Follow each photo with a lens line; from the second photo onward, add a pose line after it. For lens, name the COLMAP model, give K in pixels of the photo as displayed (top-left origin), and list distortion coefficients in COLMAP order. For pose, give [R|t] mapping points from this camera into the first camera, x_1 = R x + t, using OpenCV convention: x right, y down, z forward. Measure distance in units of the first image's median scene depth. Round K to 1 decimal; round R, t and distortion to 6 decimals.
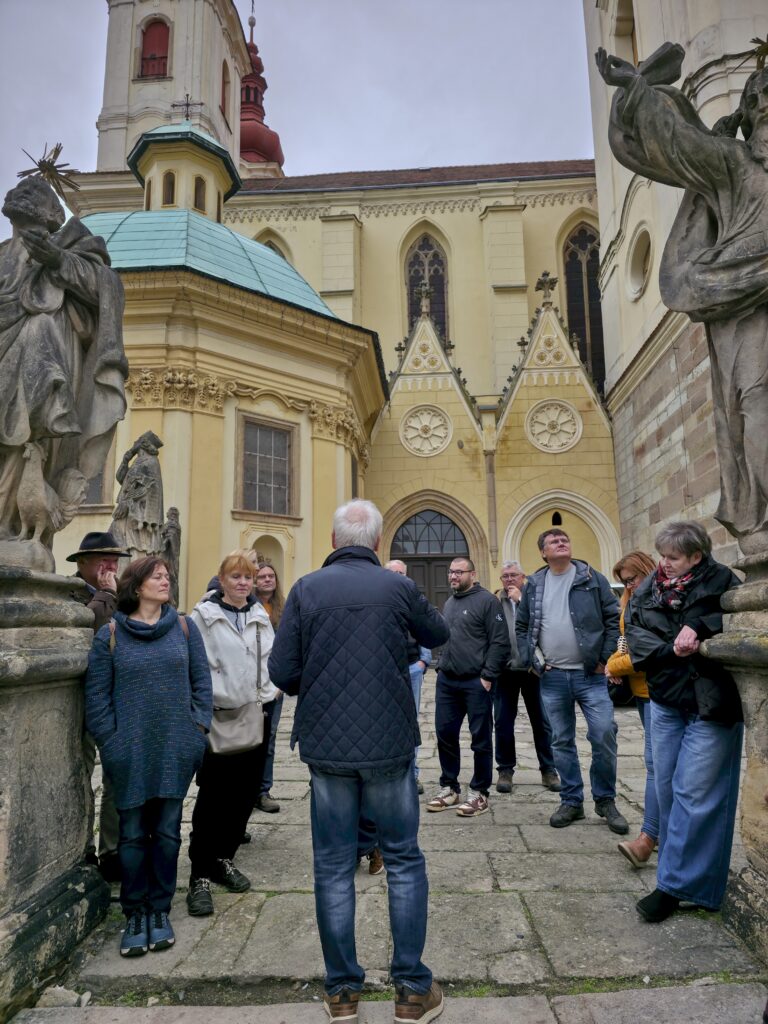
lens RADIAL K [[675.8, 0, 384.0], [0, 675.8, 512.0], [0, 0, 1]] dist [0.072547, -0.064906]
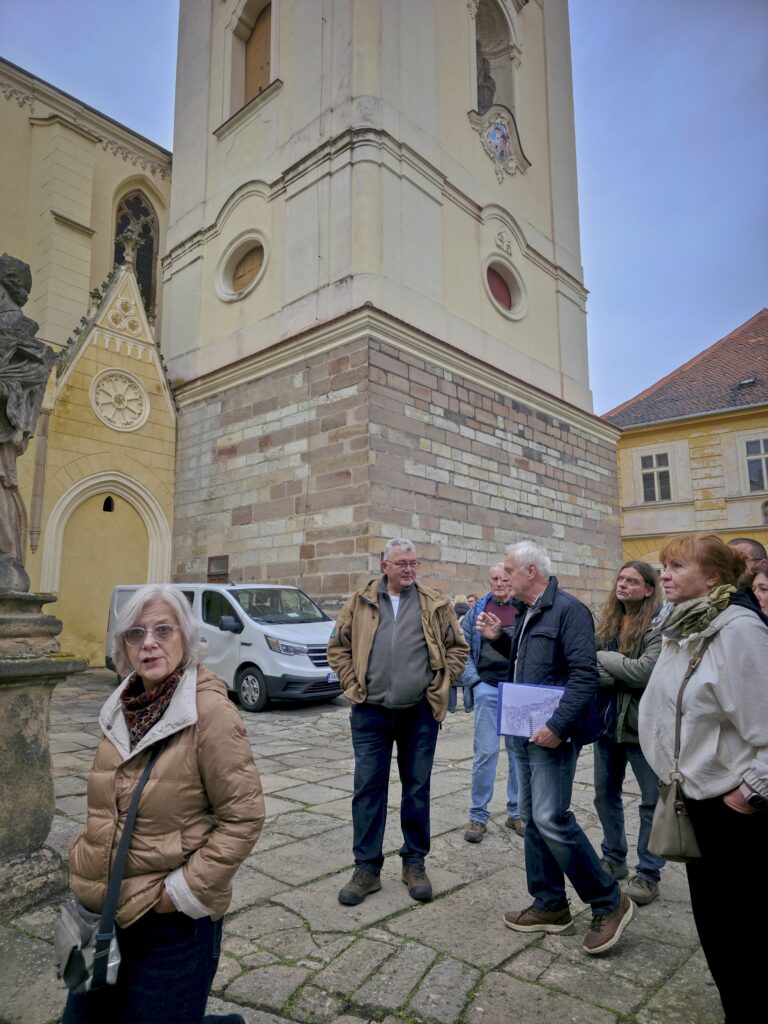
lens RADIAL K [[675.8, 0, 384.0], [0, 675.8, 512.0], [0, 0, 1]] dist [0.072547, -0.064906]
pose [[0.623887, 0.141591, 0.768581, -0.203716], [-0.144434, 0.987400, -0.064659, 0.025828], [-0.768052, -0.070669, 0.636476, 0.159096]]
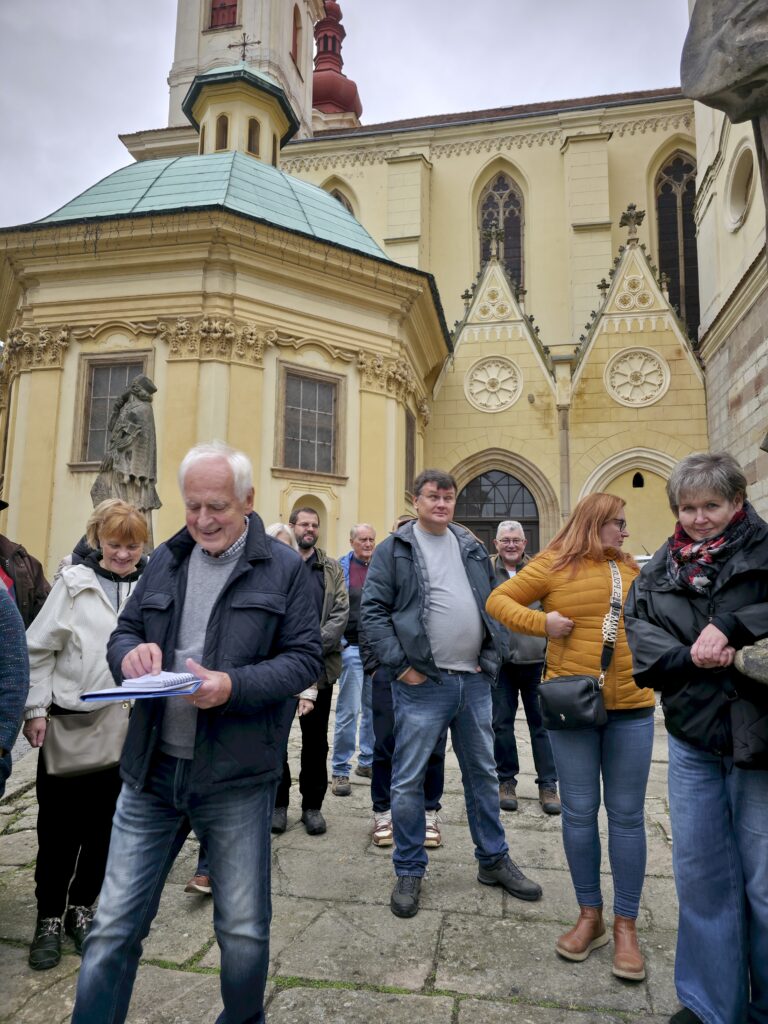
lens RADIAL K [[678.4, 0, 388.9], [0, 678.4, 500.5], [0, 0, 1]] dist [0.065584, -0.056963]
pose [[0.992620, 0.007413, -0.121037, 0.034588], [-0.003066, 0.999345, 0.036064, 0.005348], [0.121225, -0.035427, 0.991993, 0.053629]]
